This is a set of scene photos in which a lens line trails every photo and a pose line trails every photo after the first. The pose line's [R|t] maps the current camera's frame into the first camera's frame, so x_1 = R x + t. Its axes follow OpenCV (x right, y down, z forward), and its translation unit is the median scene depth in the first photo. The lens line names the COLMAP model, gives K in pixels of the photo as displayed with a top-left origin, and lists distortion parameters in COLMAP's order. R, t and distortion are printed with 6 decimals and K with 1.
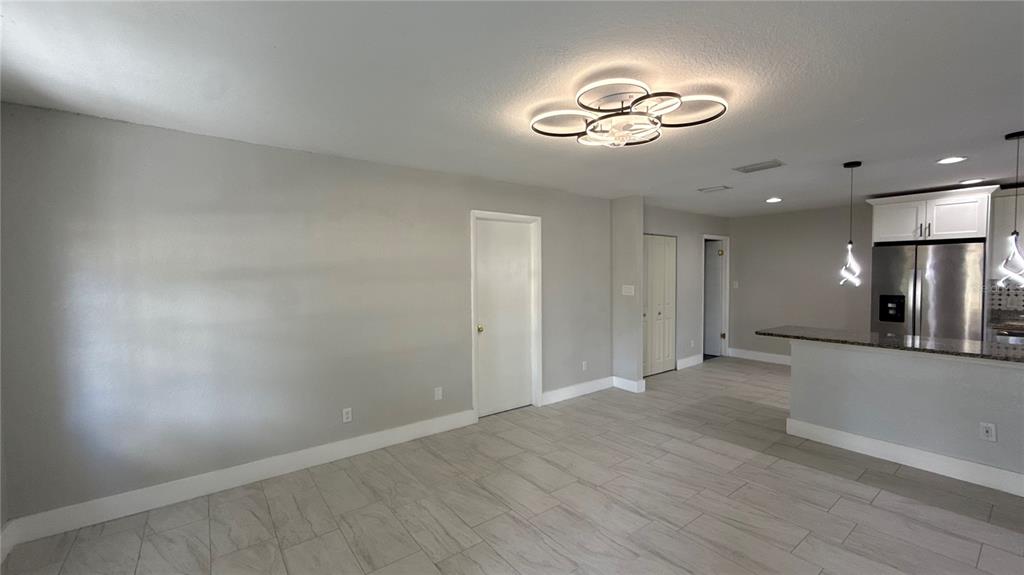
lens RADIAL K [[409.9, 0, 508.8], [0, 409.9, 286.6], [0, 0, 1]] dist [-0.000469, 0.000089]
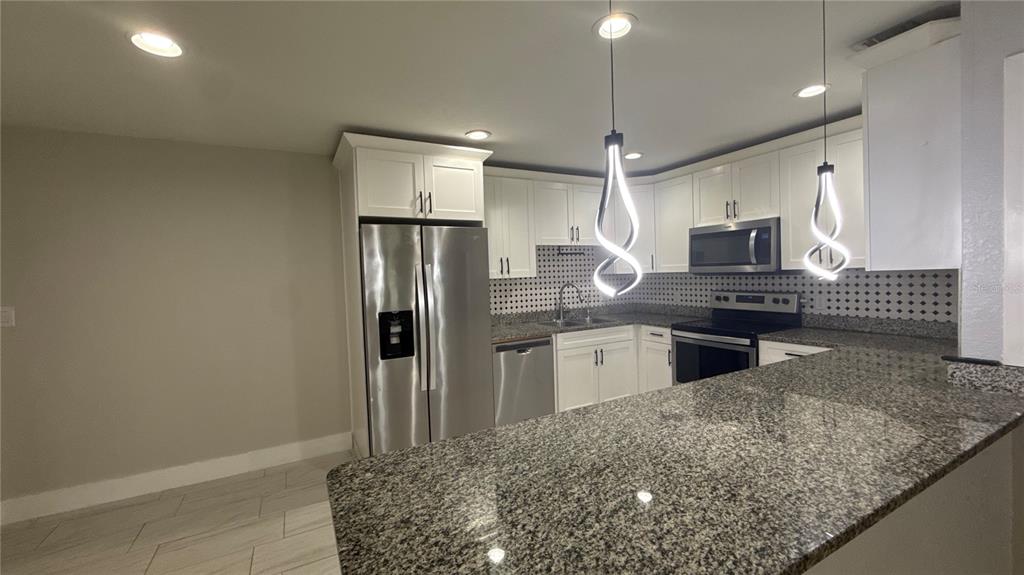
lens RADIAL K [[409.9, 0, 510.7], [0, 409.9, 286.1], [0, 0, 1]] dist [-0.000469, 0.000089]
pose [[0.157079, -0.026936, 0.987219, 0.456430], [0.063991, 0.997805, 0.017043, -0.014727], [-0.985511, 0.060496, 0.158458, 0.852288]]
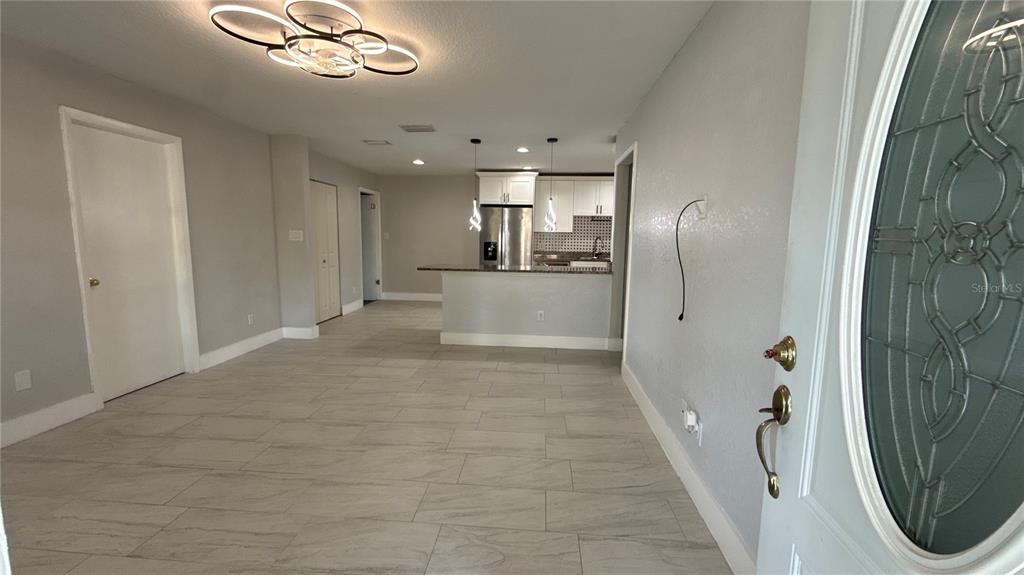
lens RADIAL K [[409.9, 0, 509.2], [0, 409.9, 289.5], [0, 0, 1]] dist [-0.000469, 0.000089]
pose [[0.667398, -0.079616, 0.740433, -0.111628], [0.003040, 0.994552, 0.104200, 0.042024], [-0.744695, -0.067292, 0.664004, -0.017703]]
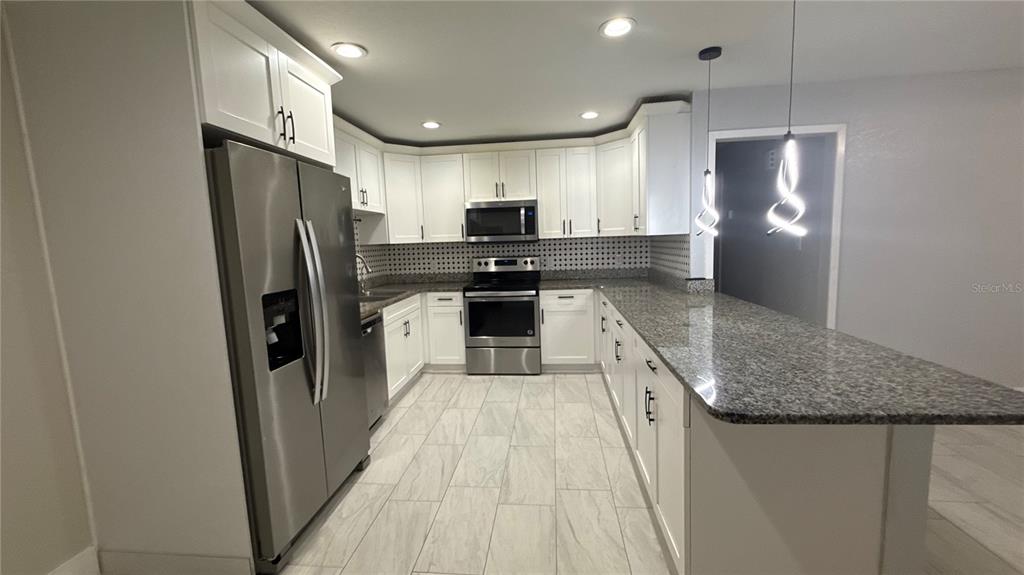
lens RADIAL K [[409.9, 0, 510.3], [0, 409.9, 283.6], [0, 0, 1]] dist [-0.000469, 0.000089]
pose [[-0.731368, -0.039058, 0.680864, 0.617776], [0.061313, 0.990550, 0.122685, -0.019124], [-0.679221, 0.131473, -0.722062, 1.270378]]
